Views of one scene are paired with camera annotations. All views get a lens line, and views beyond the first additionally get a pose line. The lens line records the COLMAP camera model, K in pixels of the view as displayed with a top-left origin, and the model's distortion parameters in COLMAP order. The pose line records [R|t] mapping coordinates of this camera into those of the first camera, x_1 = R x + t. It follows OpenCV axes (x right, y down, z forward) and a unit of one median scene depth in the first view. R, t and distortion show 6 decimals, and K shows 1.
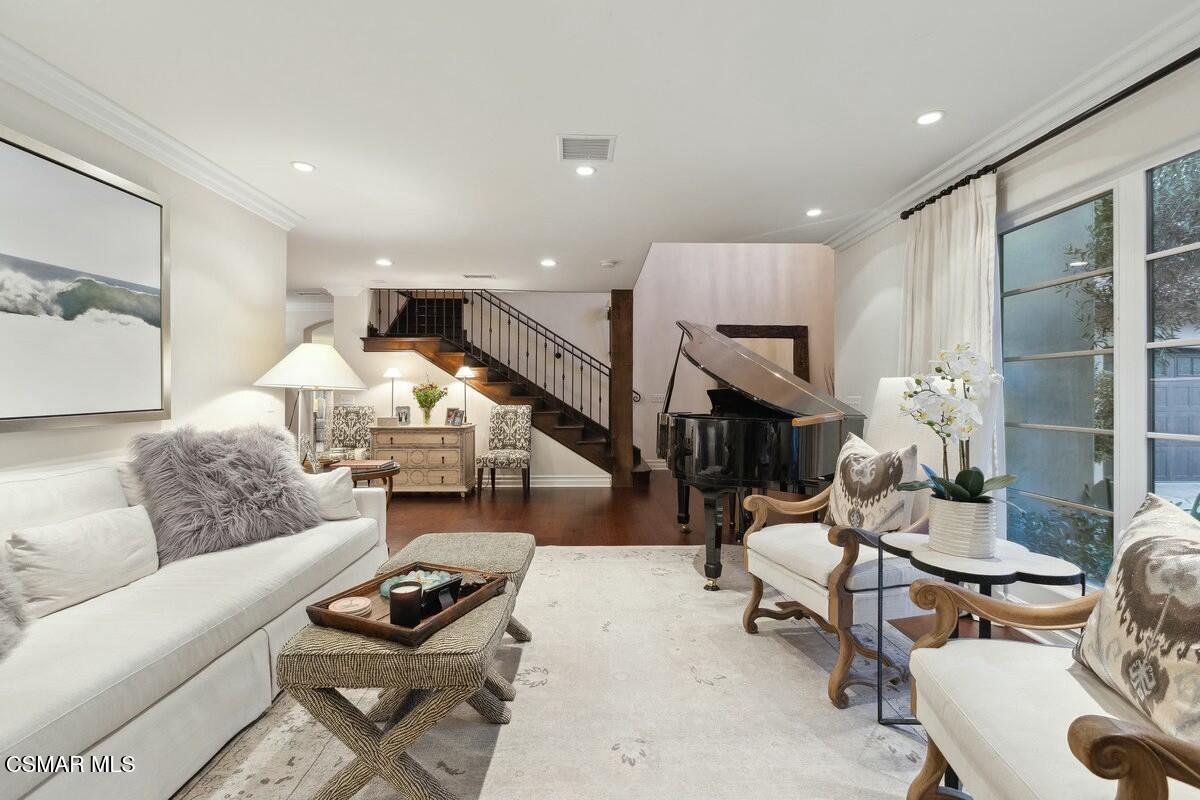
lens RADIAL K [[532.9, 0, 596.8], [0, 532.9, 382.3], [0, 0, 1]] dist [0.001341, 0.000208]
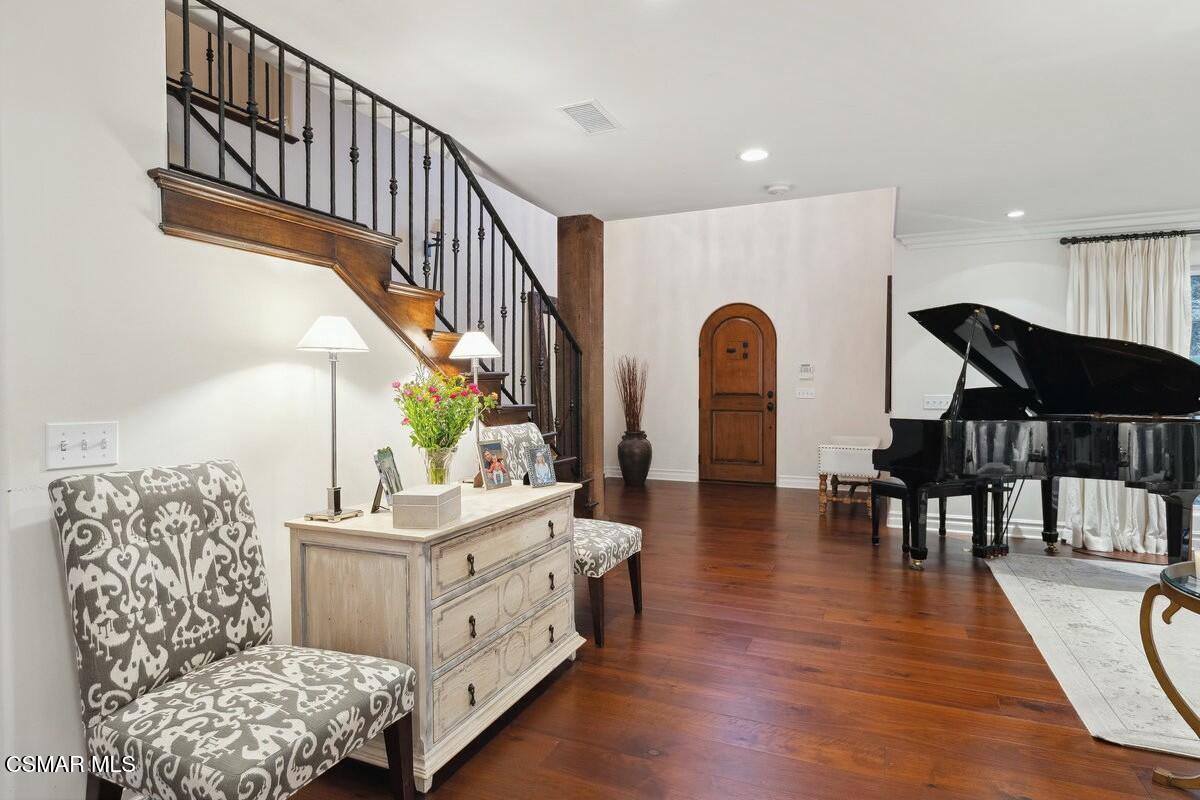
lens RADIAL K [[649.0, 0, 600.0], [0, 649.0, 400.0], [0, 0, 1]] dist [-0.000591, -0.000916]
pose [[0.411246, -0.024491, 0.911195, -0.647159], [-0.014995, 0.999322, 0.033628, 0.003271], [-0.911401, -0.027493, 0.410600, 0.742292]]
